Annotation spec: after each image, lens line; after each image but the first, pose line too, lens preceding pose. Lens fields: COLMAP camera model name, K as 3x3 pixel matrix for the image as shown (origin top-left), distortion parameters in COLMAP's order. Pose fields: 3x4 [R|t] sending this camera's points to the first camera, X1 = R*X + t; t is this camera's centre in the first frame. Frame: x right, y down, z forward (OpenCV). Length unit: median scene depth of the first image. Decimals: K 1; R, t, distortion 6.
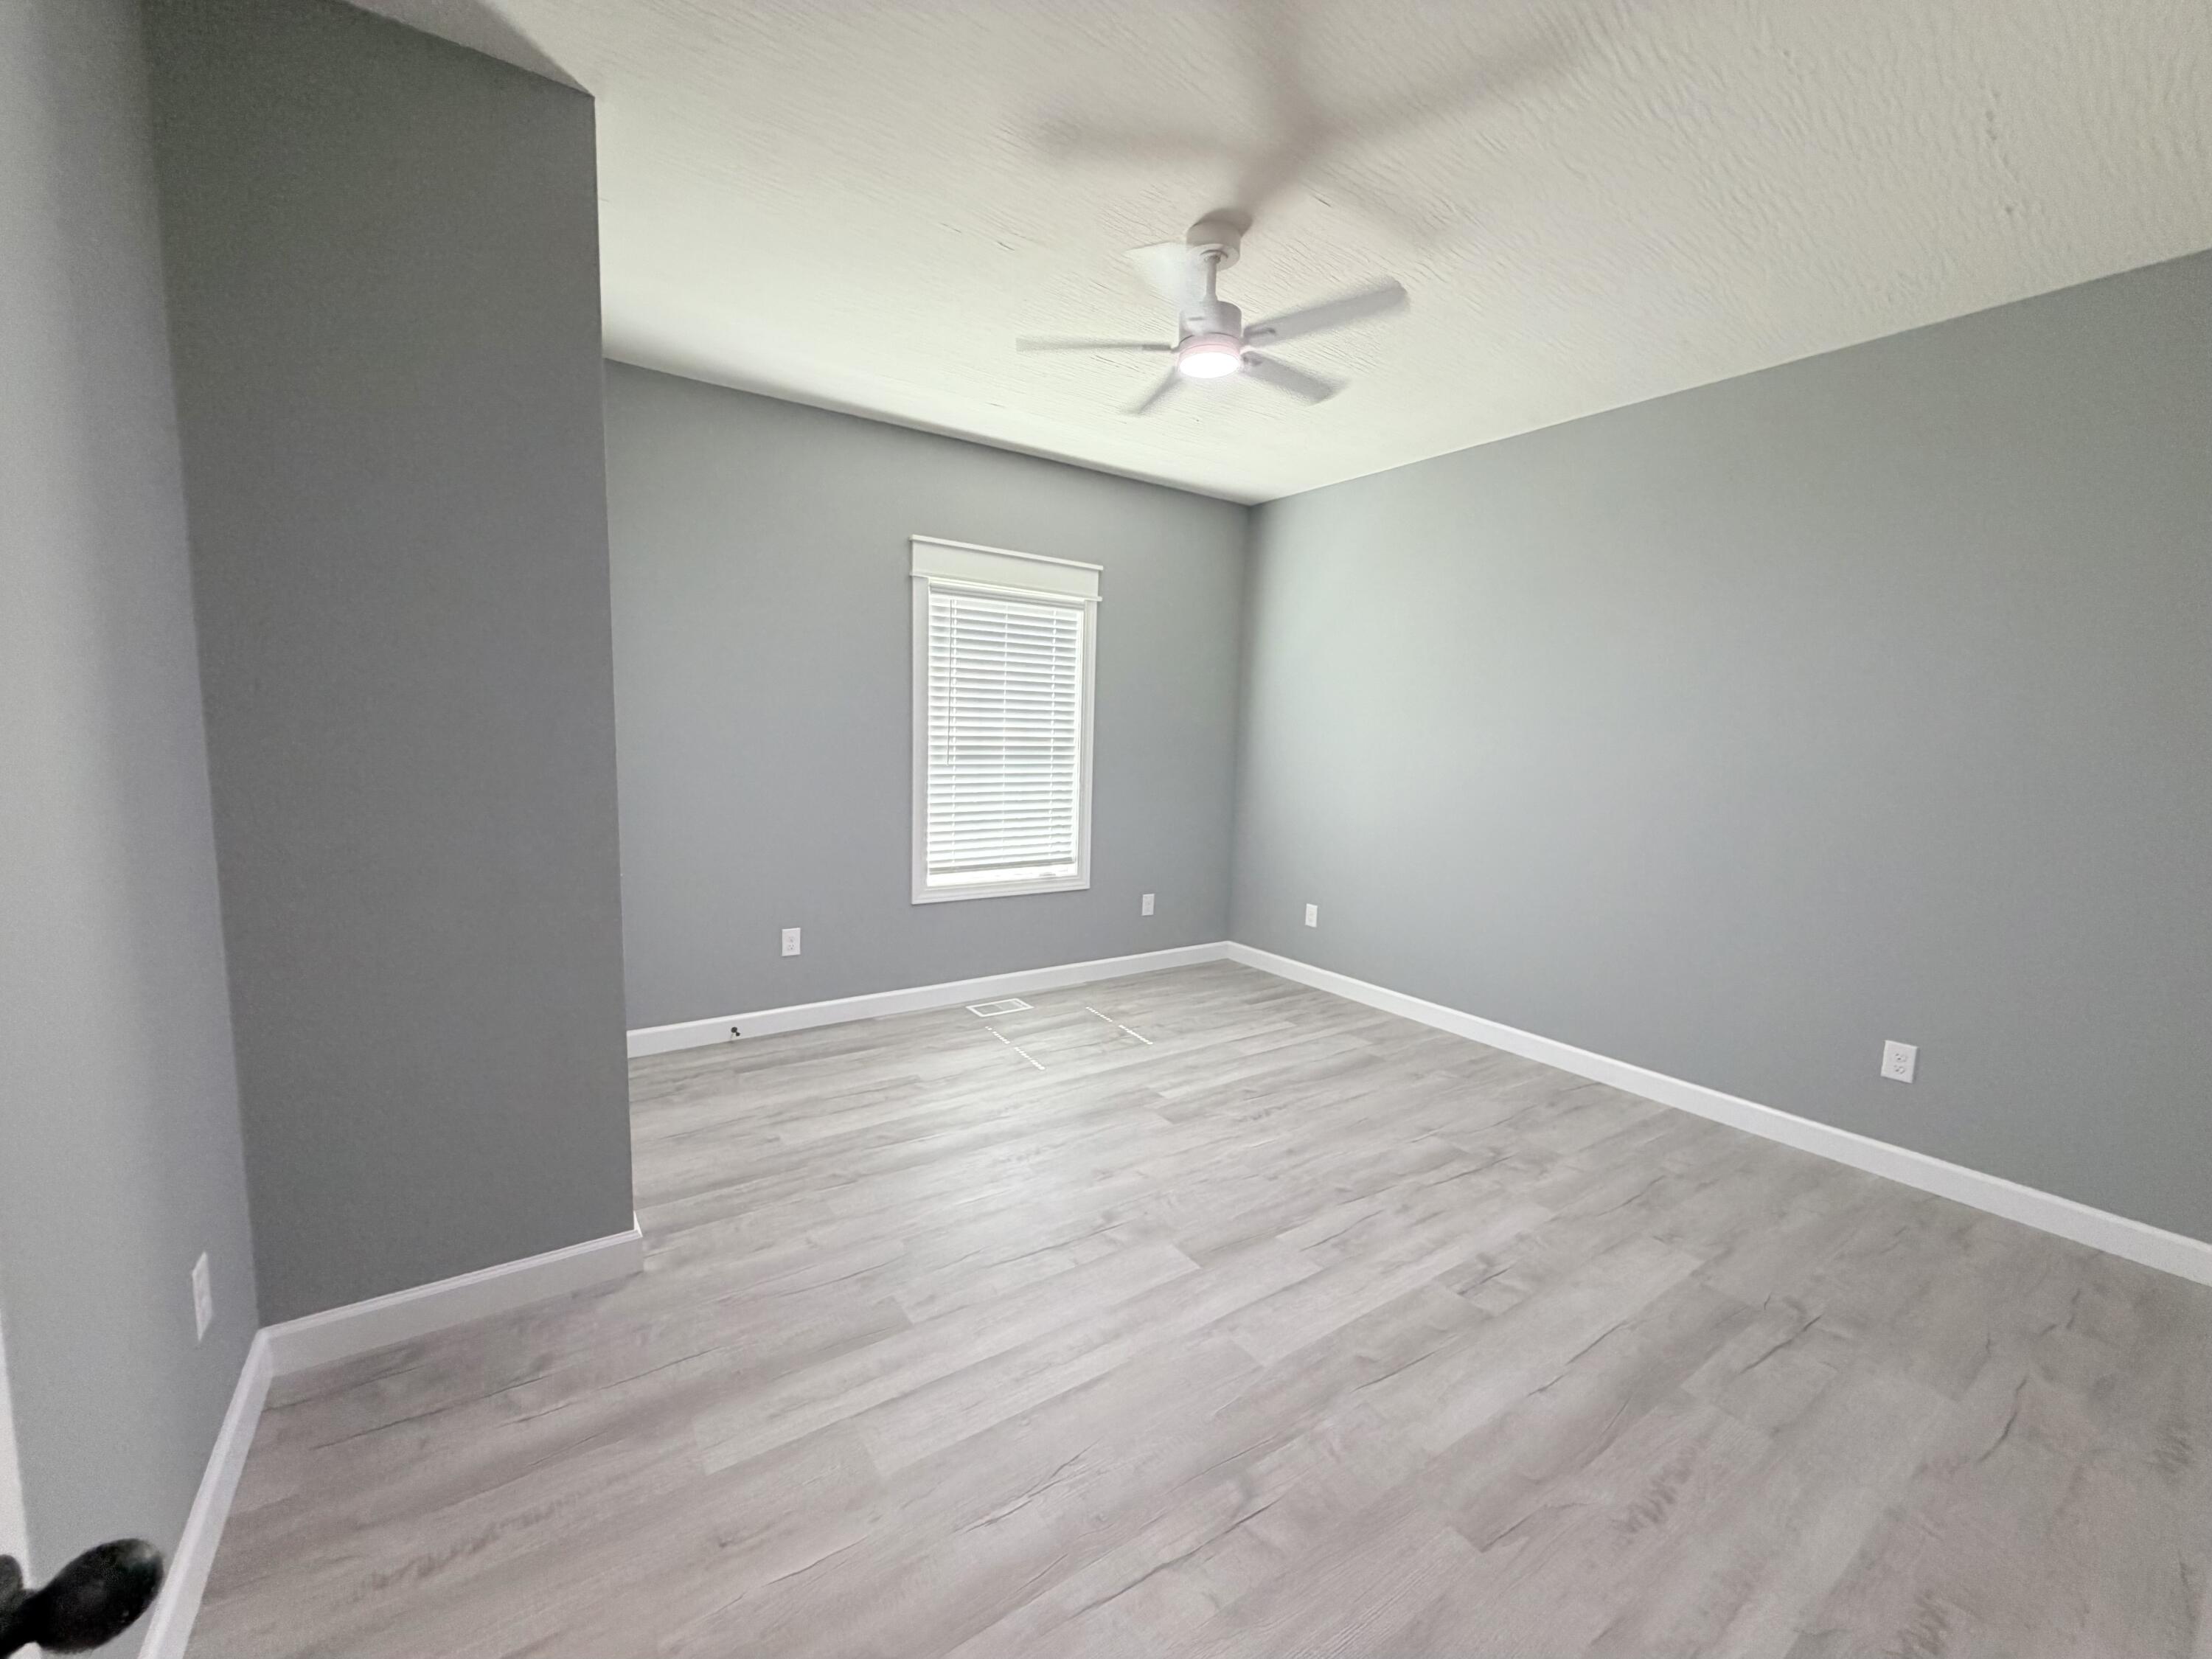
lens RADIAL K [[884.7, 0, 1098.9], [0, 884.7, 830.6], [0, 0, 1]] dist [-0.000158, 0.000147]
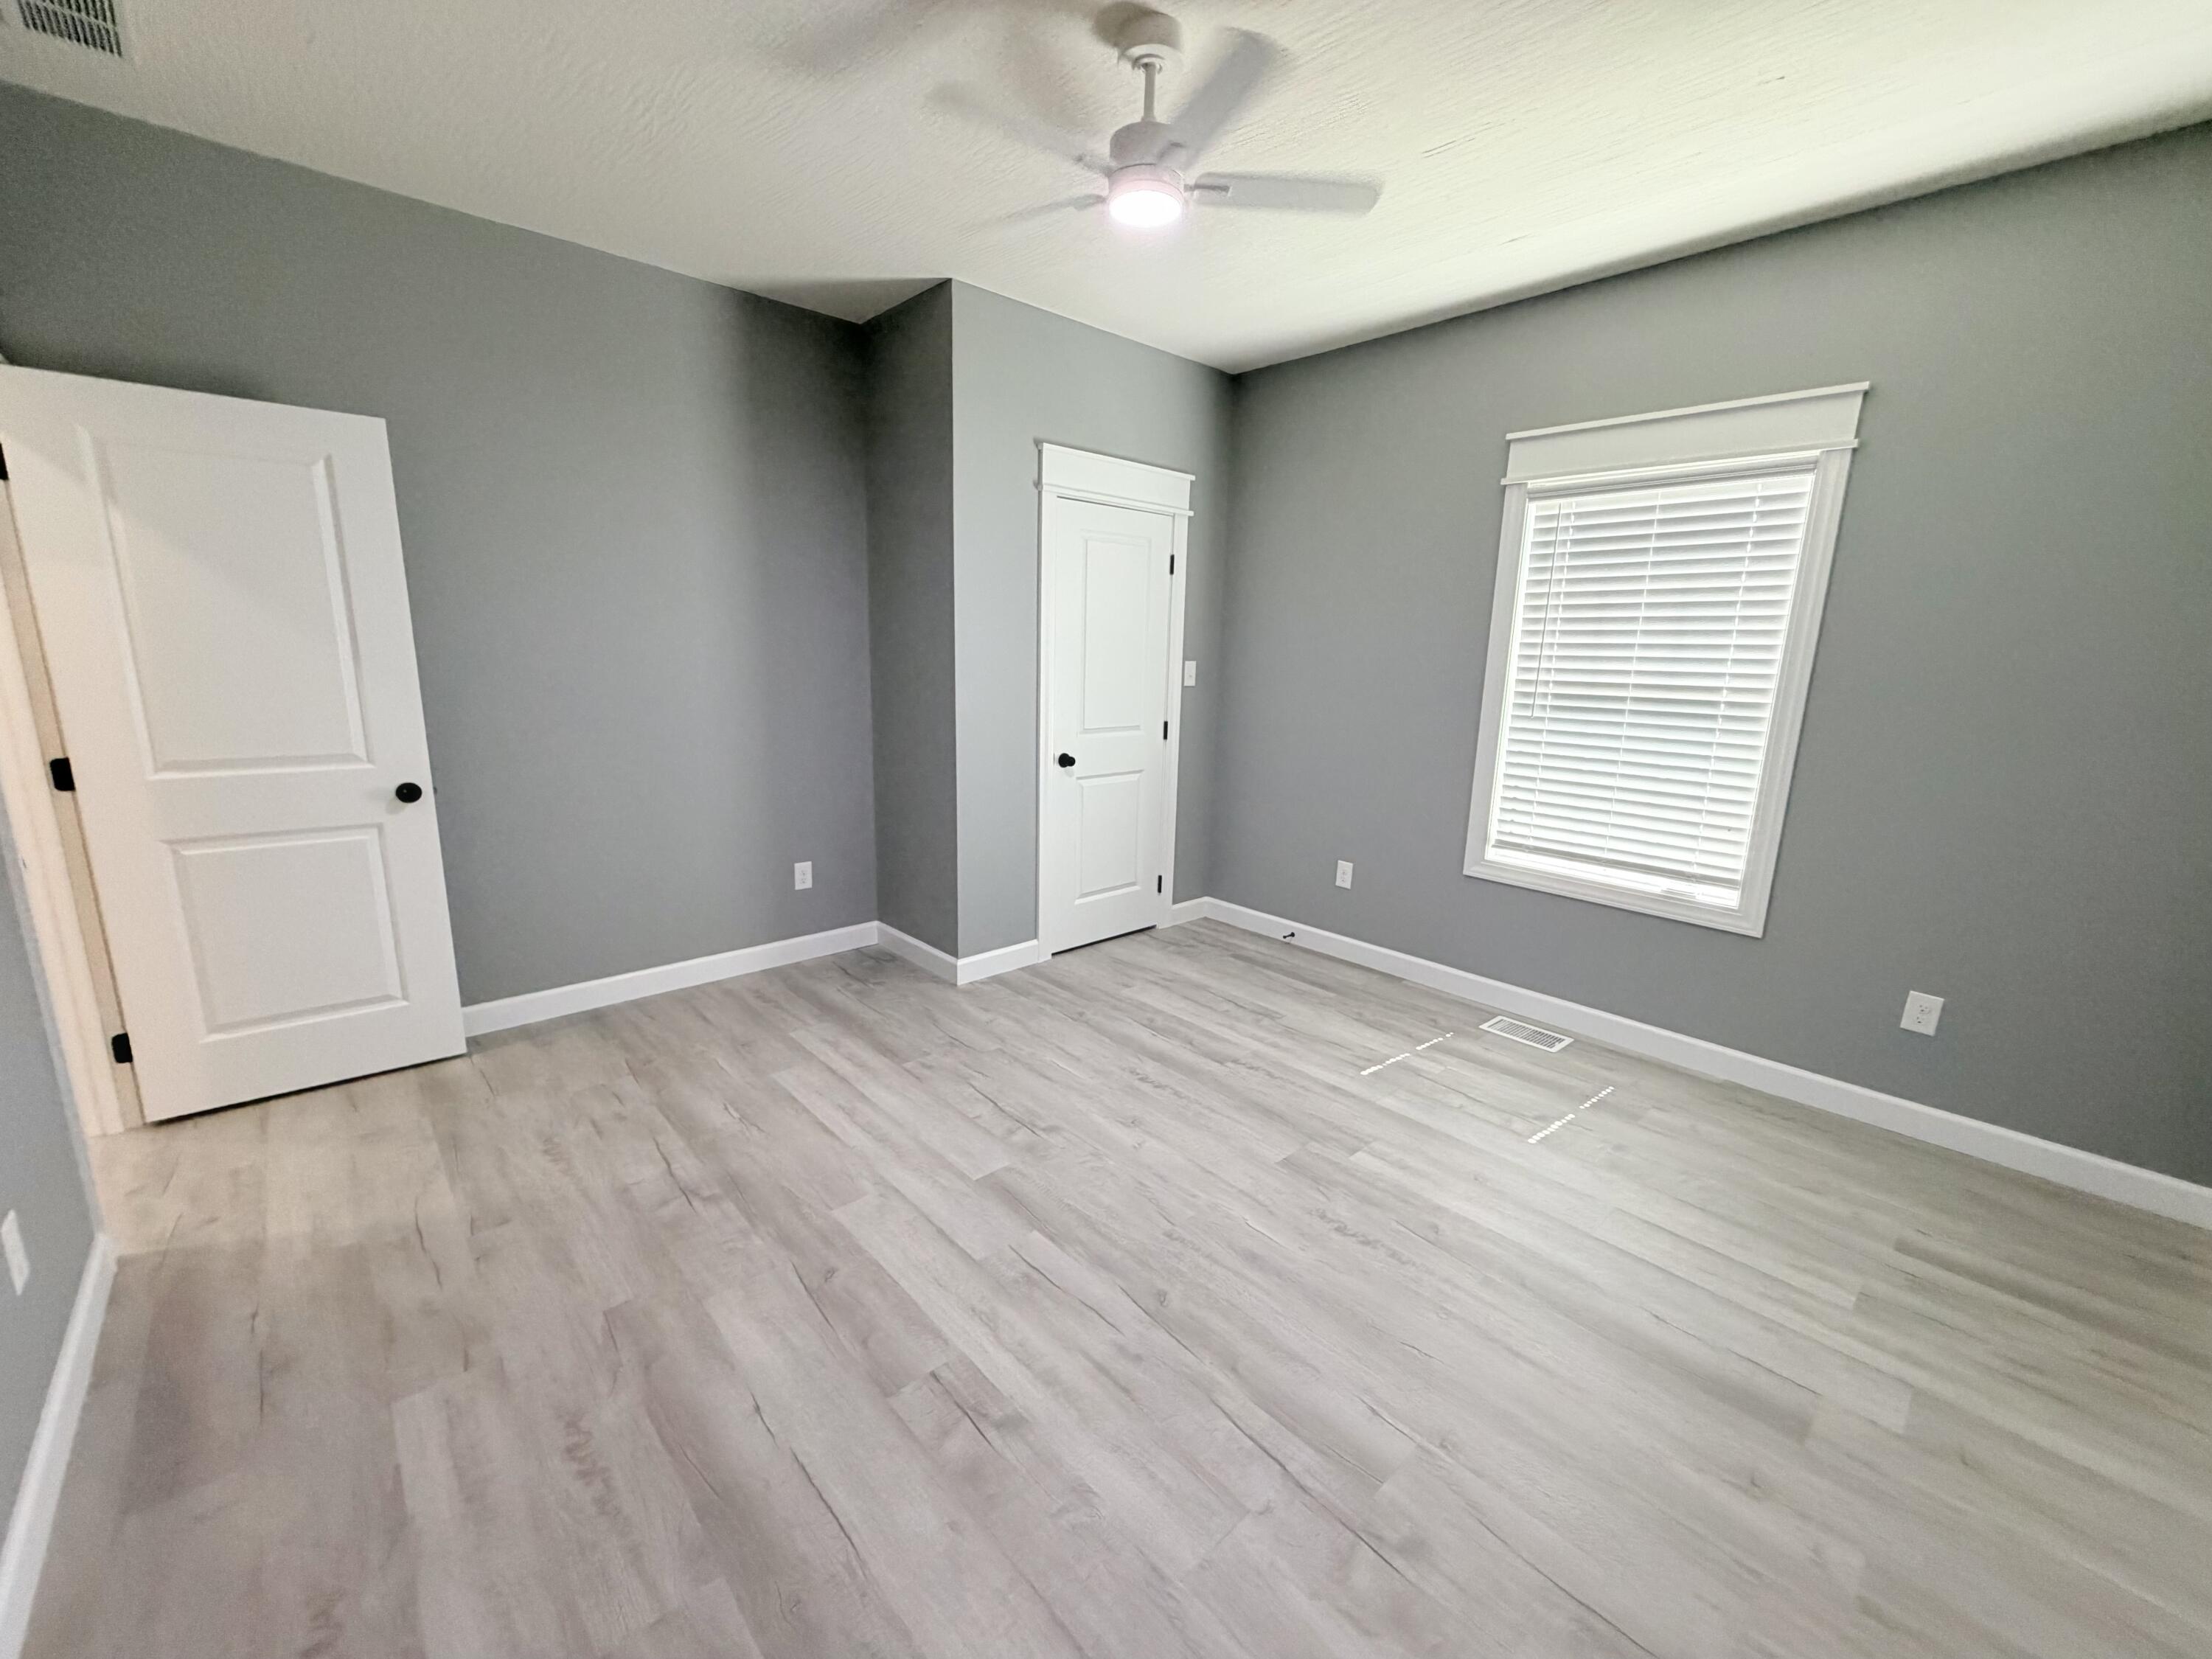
lens RADIAL K [[884.7, 0, 1098.9], [0, 884.7, 830.6], [0, 0, 1]] dist [-0.000158, 0.000147]
pose [[0.137305, 0.177406, -0.974512, 0.871369], [-0.133401, 0.978179, 0.159278, -0.074025], [0.981505, 0.108131, 0.157975, 0.759597]]
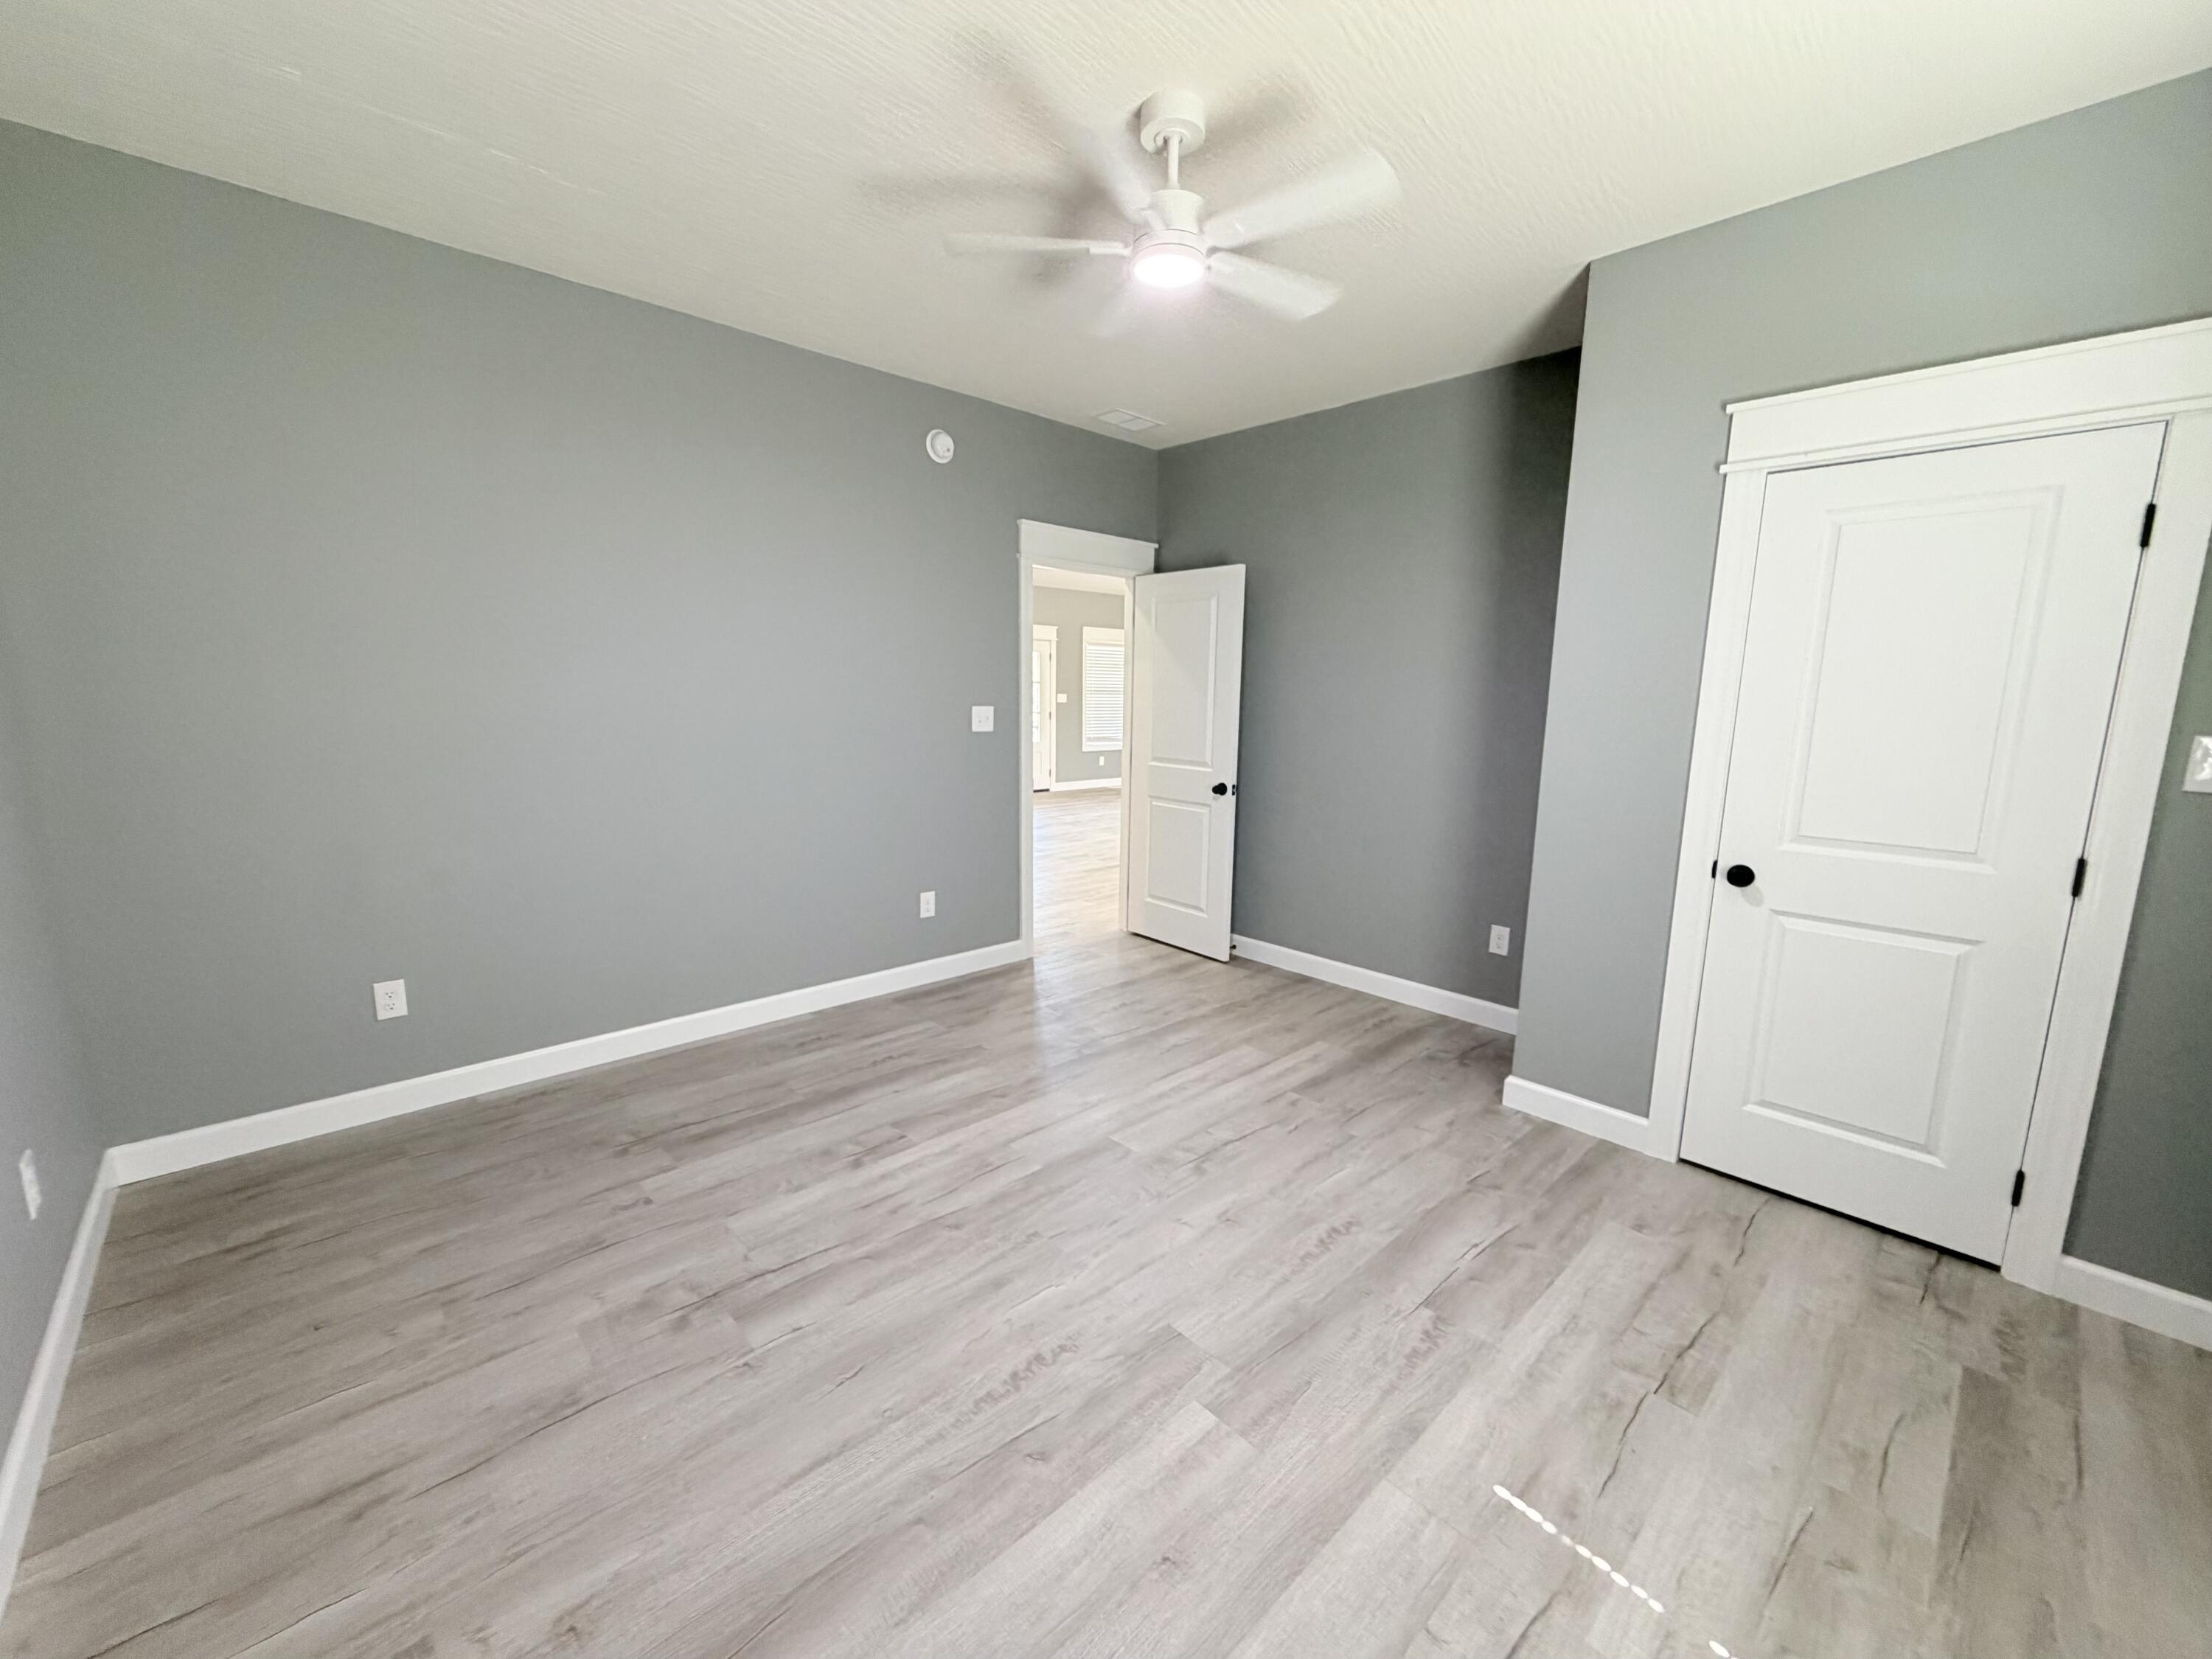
lens RADIAL K [[884.7, 0, 1098.9], [0, 884.7, 830.6], [0, 0, 1]] dist [-0.000158, 0.000147]
pose [[-0.987739, -0.021161, -0.154674, 0.266860], [-0.062288, 0.961912, 0.266169, -0.195468], [0.143151, 0.272539, -0.951436, 1.664637]]
